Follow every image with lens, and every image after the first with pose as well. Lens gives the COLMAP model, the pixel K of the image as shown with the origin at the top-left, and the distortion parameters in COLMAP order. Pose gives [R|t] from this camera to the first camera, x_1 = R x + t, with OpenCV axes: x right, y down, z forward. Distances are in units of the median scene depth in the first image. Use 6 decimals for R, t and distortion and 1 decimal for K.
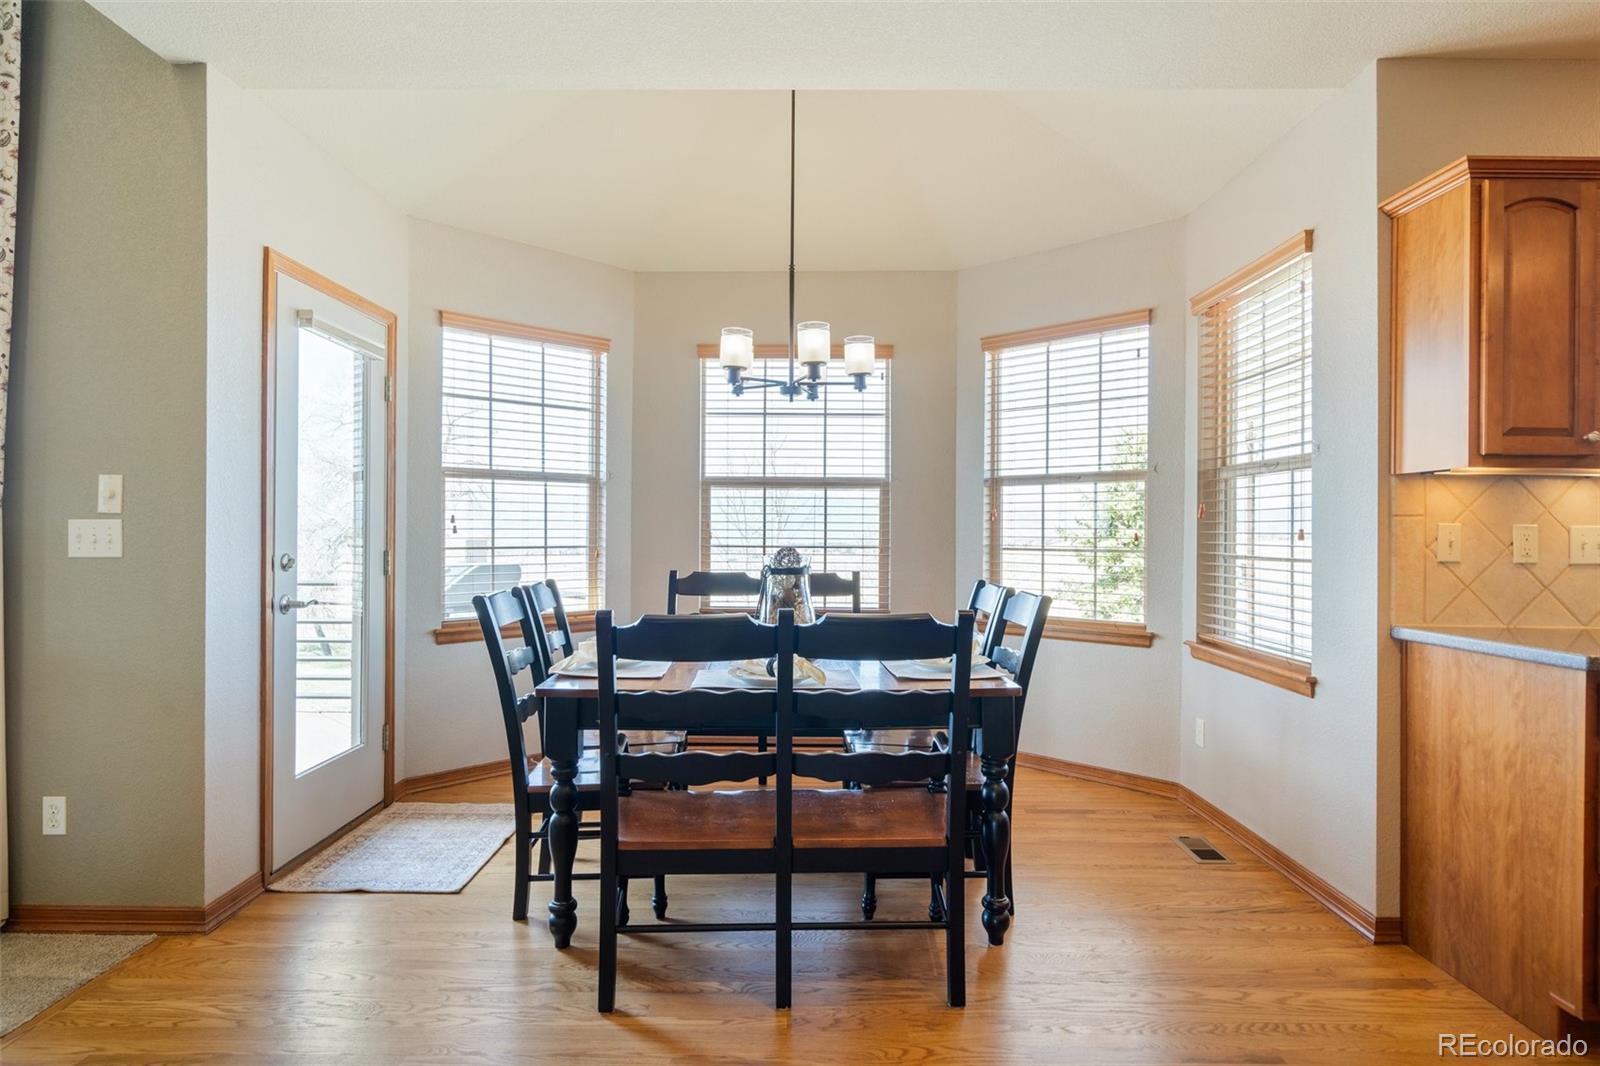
lens RADIAL K [[901.7, 0, 799.2], [0, 901.7, 528.1], [0, 0, 1]] dist [0.014849, 0.001529]
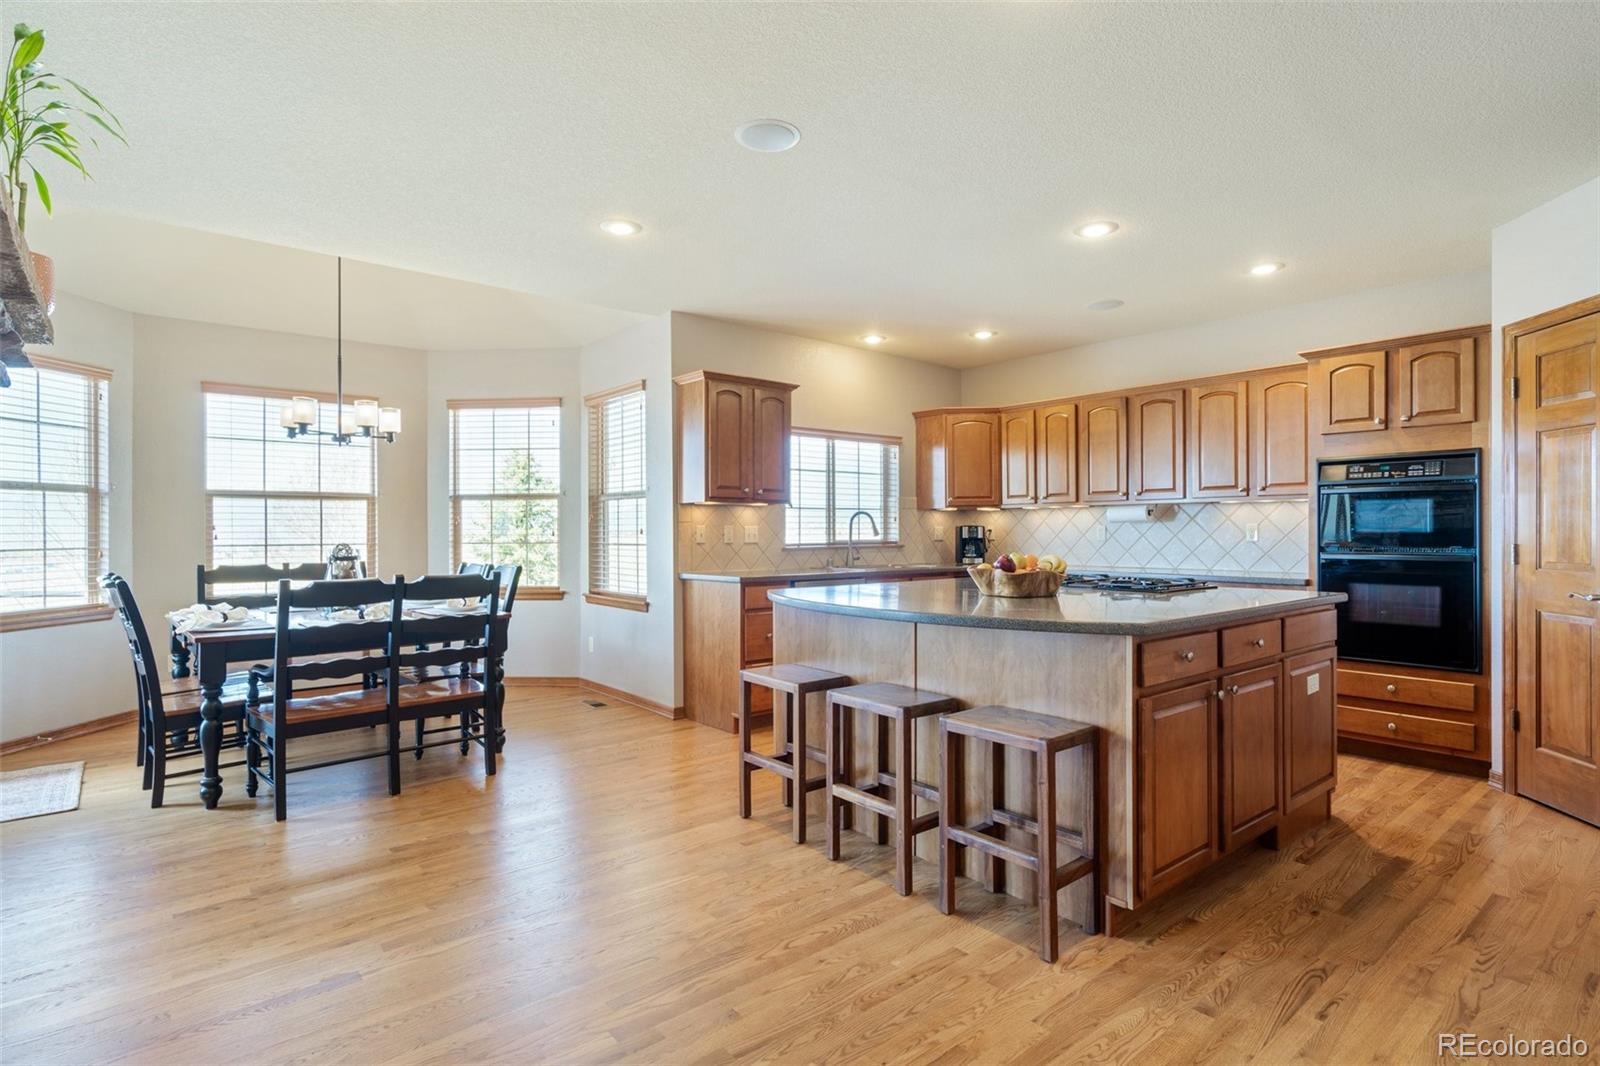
lens RADIAL K [[801.4, 0, 798.4], [0, 801.4, 533.5], [0, 0, 1]] dist [0.003838, 0.001016]
pose [[0.759547, -0.011783, 0.650346, -0.294248], [0.006932, 0.999926, 0.010021, -0.003397], [-0.650416, -0.003103, 0.759572, -0.500473]]
